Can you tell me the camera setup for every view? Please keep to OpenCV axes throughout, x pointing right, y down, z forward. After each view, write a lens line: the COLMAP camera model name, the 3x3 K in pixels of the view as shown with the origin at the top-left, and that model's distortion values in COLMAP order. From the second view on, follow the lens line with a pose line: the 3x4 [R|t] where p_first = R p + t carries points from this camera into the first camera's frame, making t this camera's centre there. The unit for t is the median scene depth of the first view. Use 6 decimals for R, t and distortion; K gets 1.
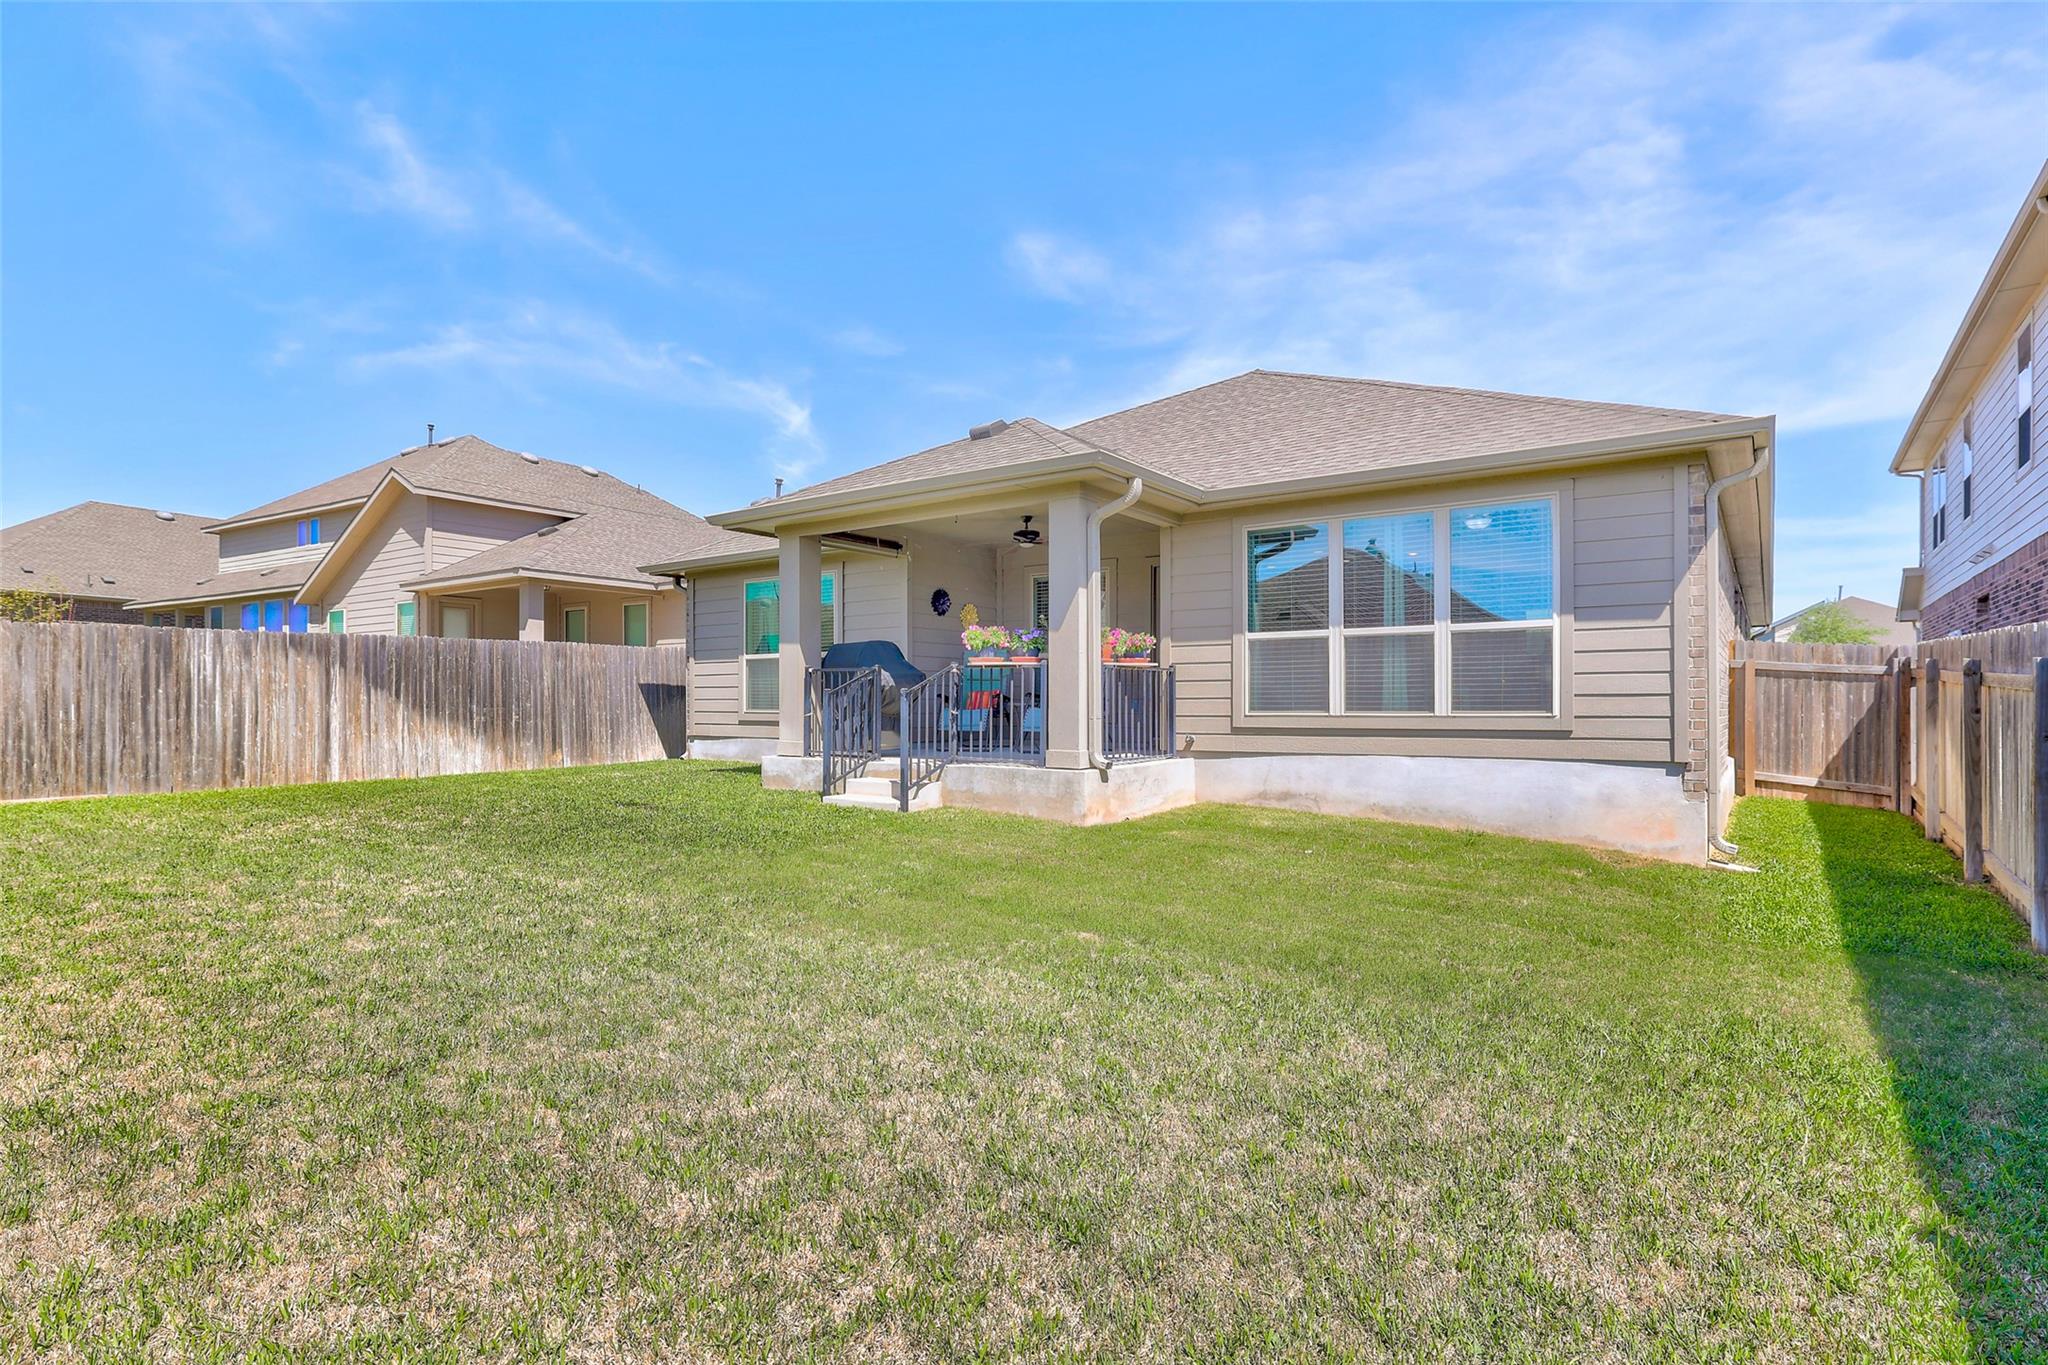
lens RADIAL K [[1146.5, 0, 1020.4], [0, 1146.5, 679.6], [0, 0, 1]] dist [-0.008849, -0.000894]
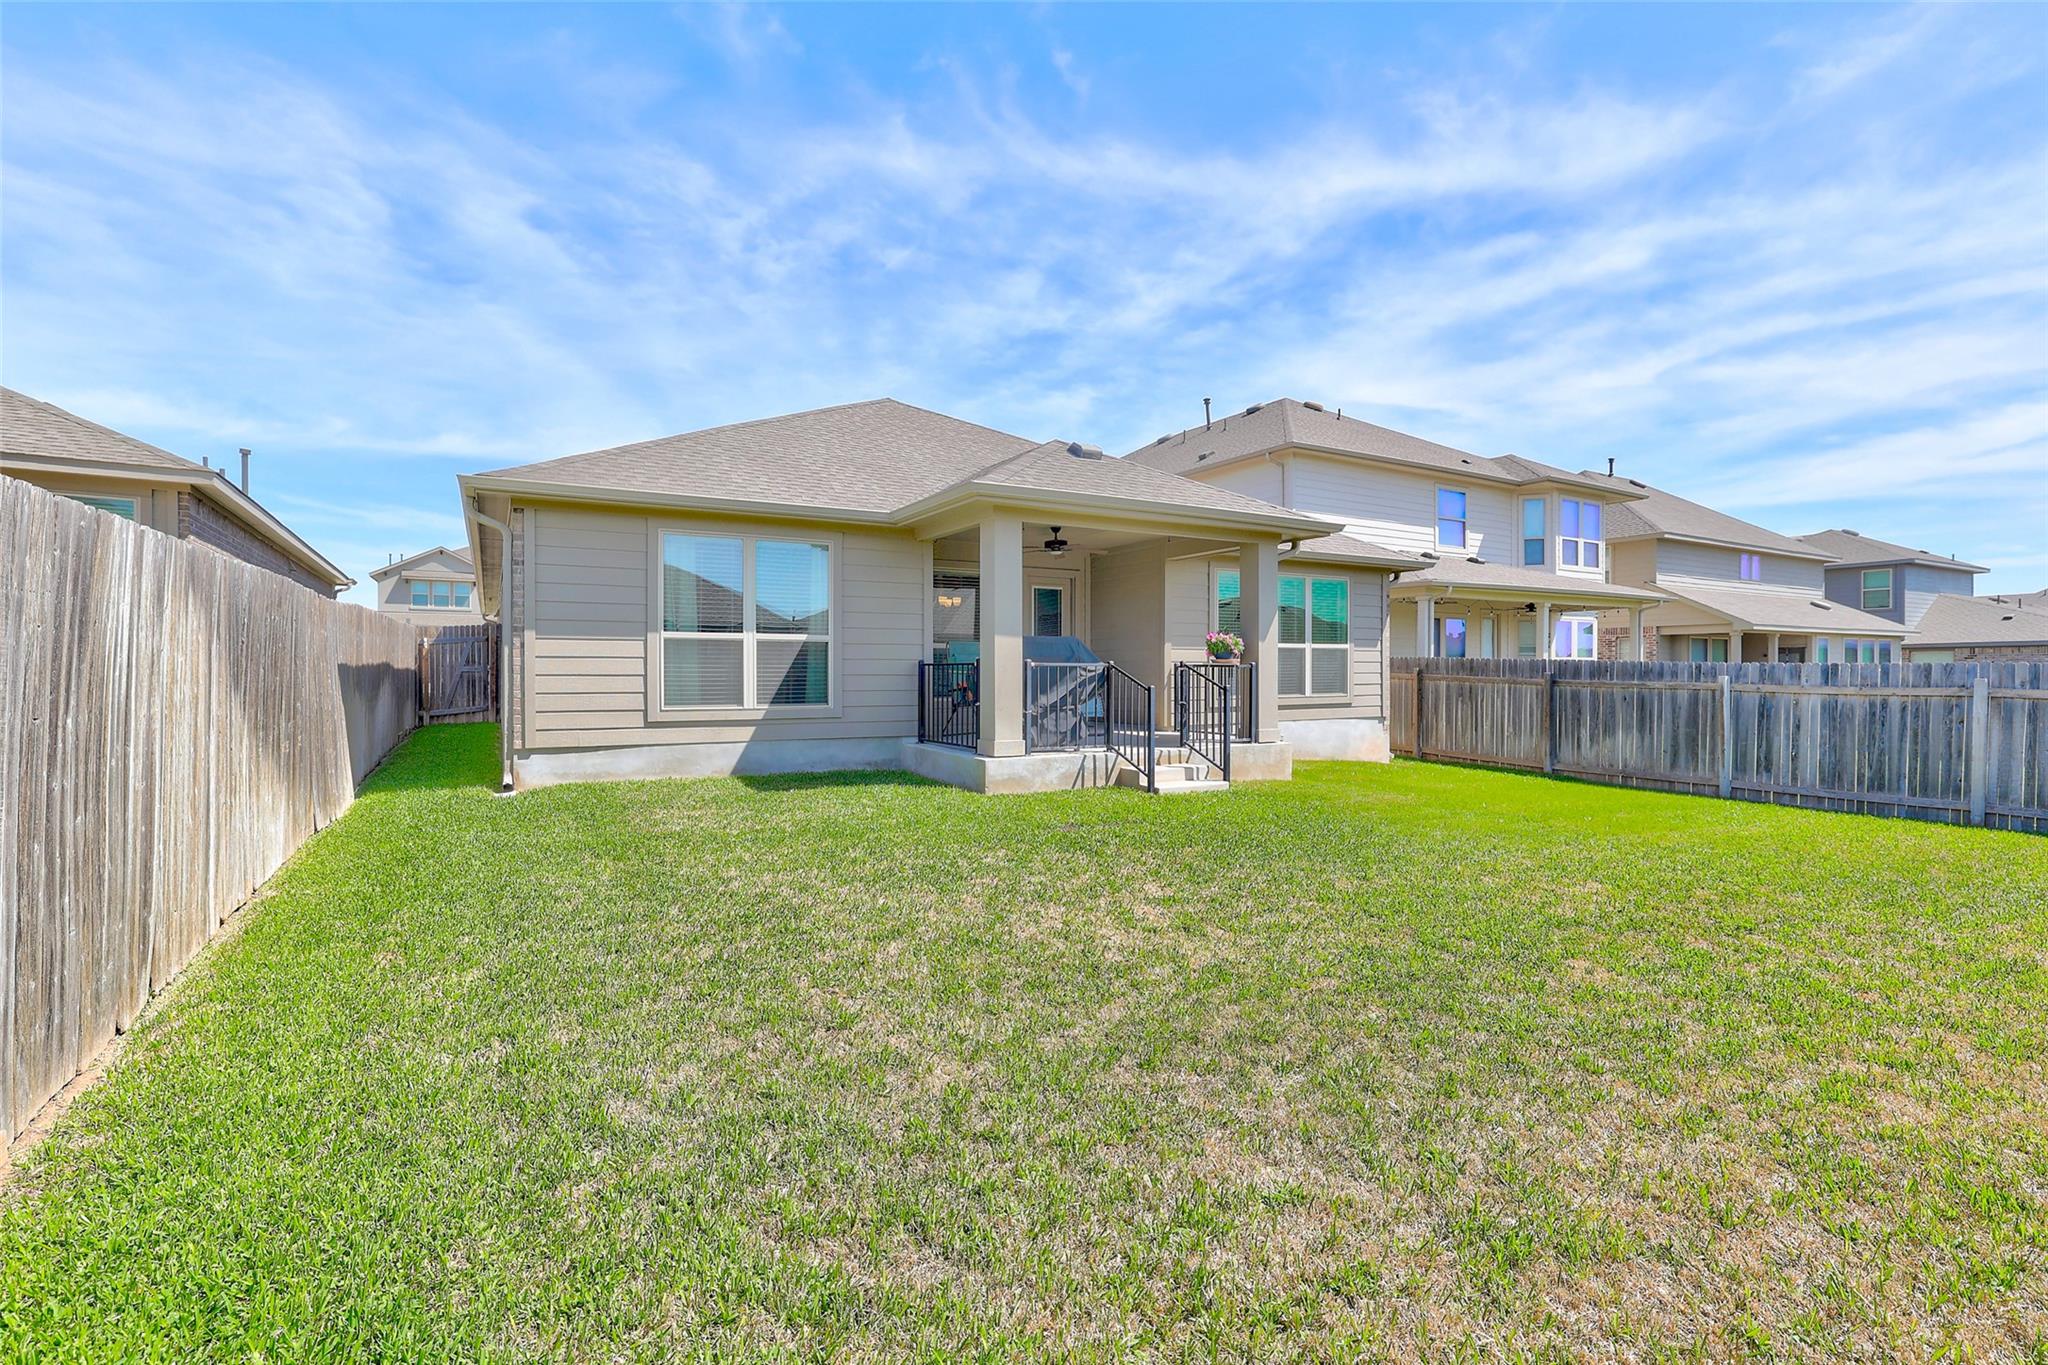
lens RADIAL K [[933.2, 0, 1022.1], [0, 933.2, 683.2], [0, 0, 1]] dist [0.020461, -0.000079]
pose [[0.410050, 0.006703, 0.912038, -0.452134], [-0.007233, 0.999965, -0.004097, 0.007813], [-0.912034, -0.004917, 0.410084, 0.353228]]
